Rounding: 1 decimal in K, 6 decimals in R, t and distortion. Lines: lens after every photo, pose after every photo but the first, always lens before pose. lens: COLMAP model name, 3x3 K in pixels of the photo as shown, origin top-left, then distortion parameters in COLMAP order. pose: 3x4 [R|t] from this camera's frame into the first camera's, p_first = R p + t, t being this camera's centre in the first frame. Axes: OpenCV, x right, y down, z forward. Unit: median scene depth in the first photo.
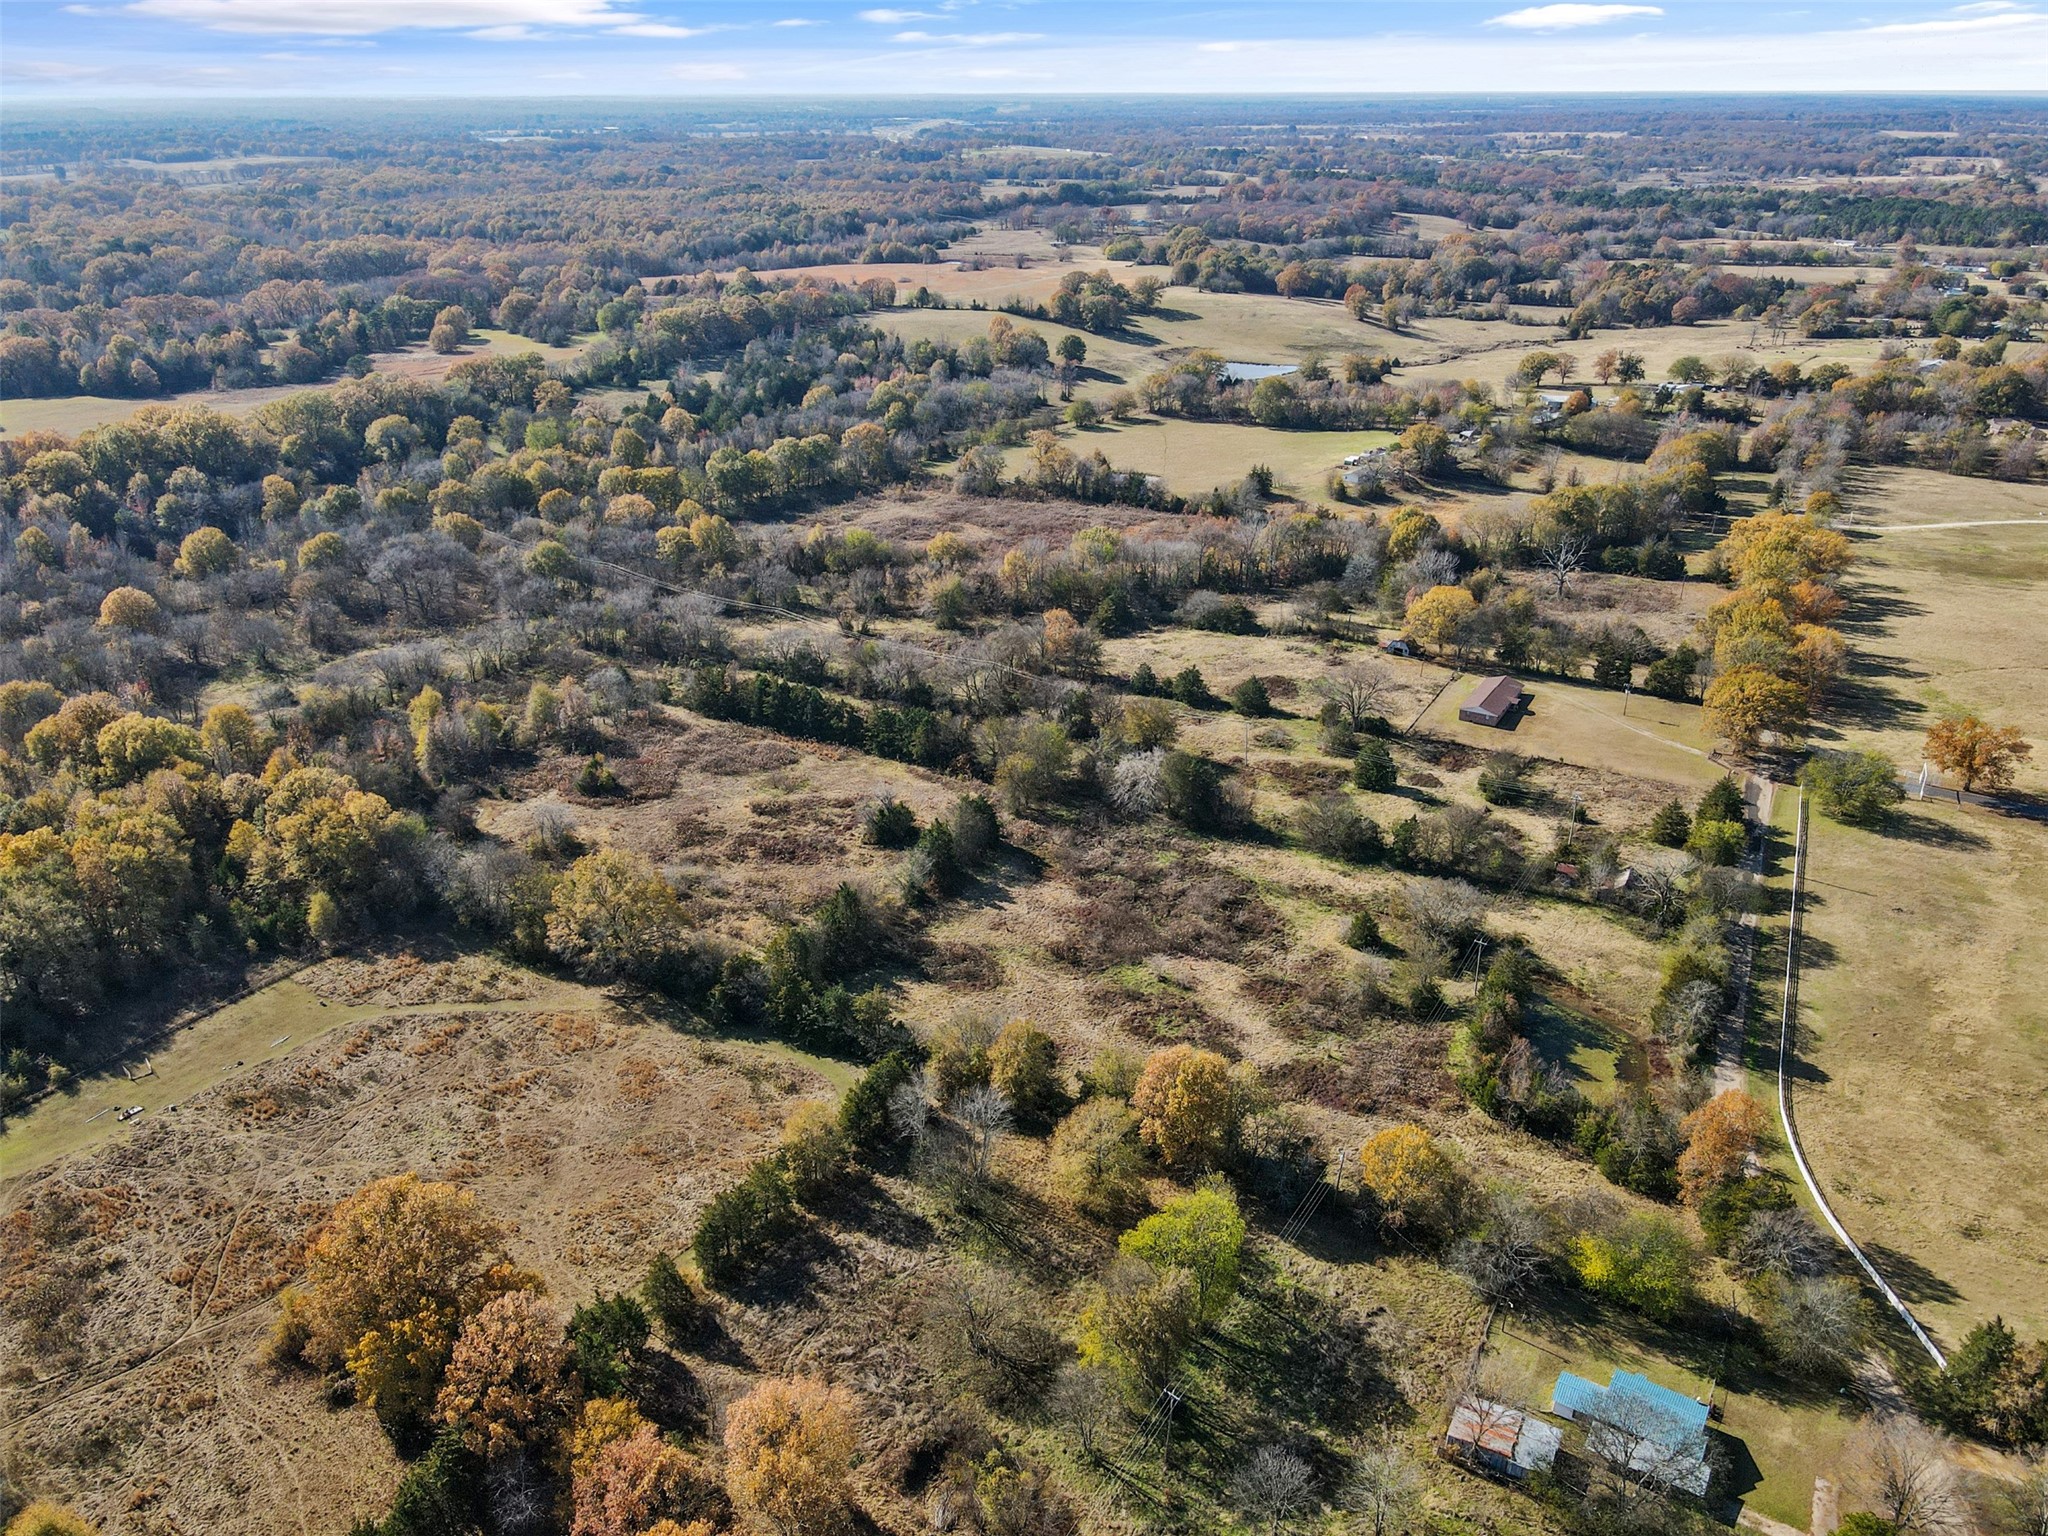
lens RADIAL K [[1500.4, 0, 1014.1], [0, 1500.4, 767.6], [0, 0, 1]] dist [0.006426, 0.021076]
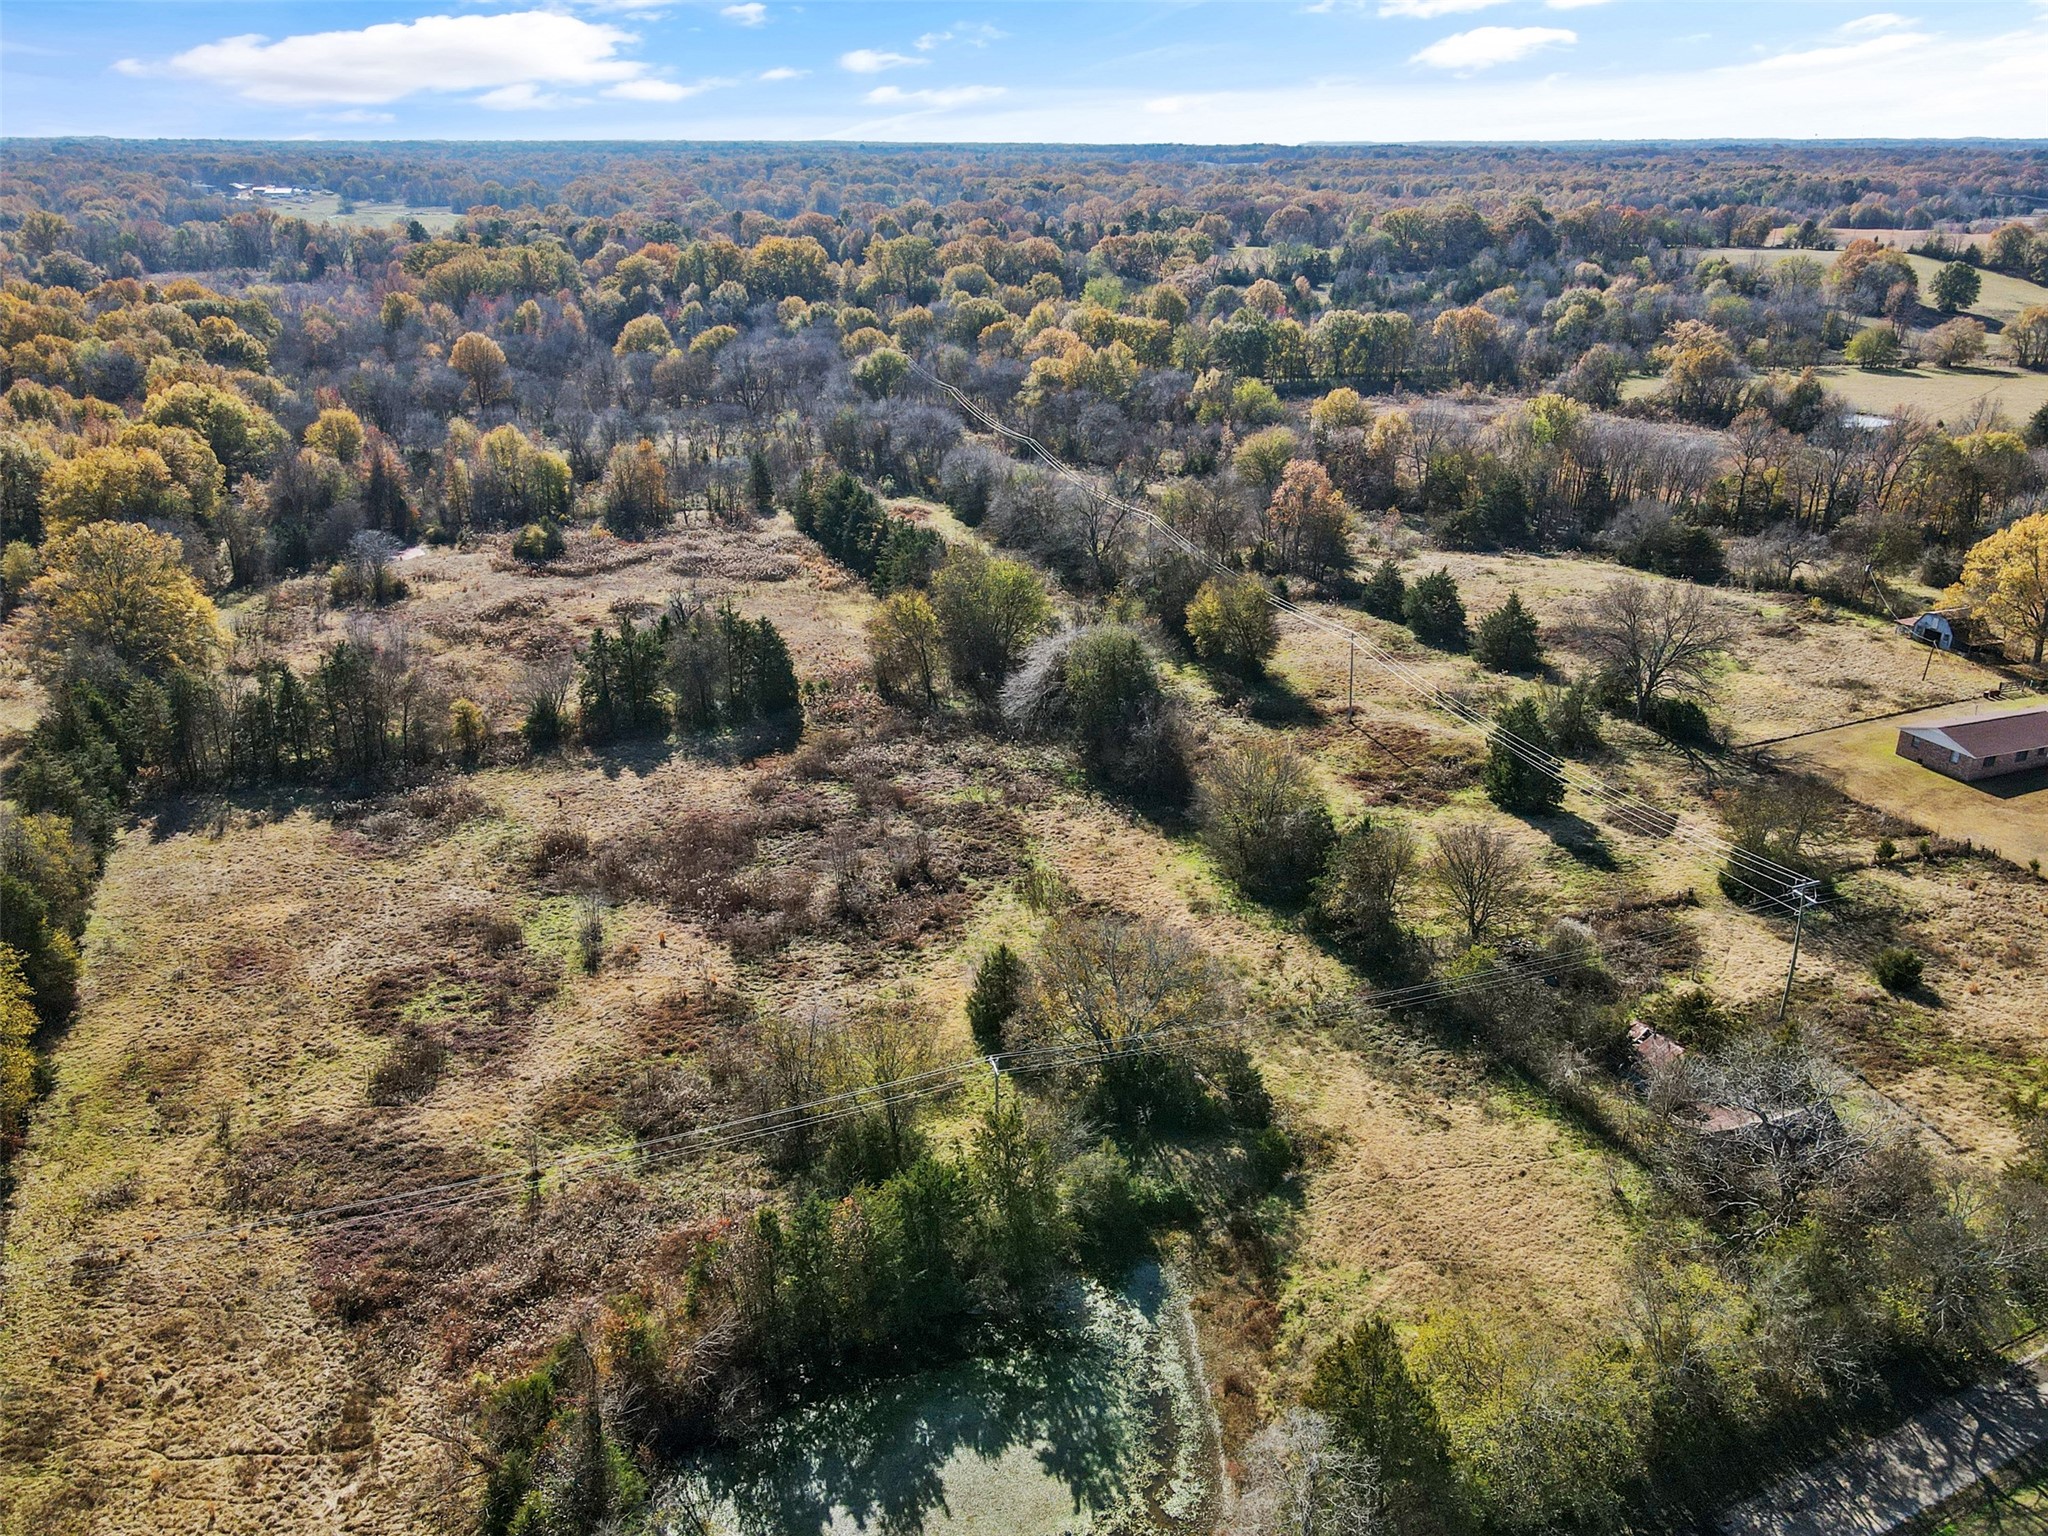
lens RADIAL K [[1553.1, 0, 1015.2], [0, 1553.1, 746.1], [0, 0, 1]] dist [0.008839, 0.015512]
pose [[0.782639, 0.226461, -0.579820, 0.377724], [-0.256587, 0.966025, 0.030961, 0.019988], [0.567132, 0.124543, 0.814156, 0.495711]]
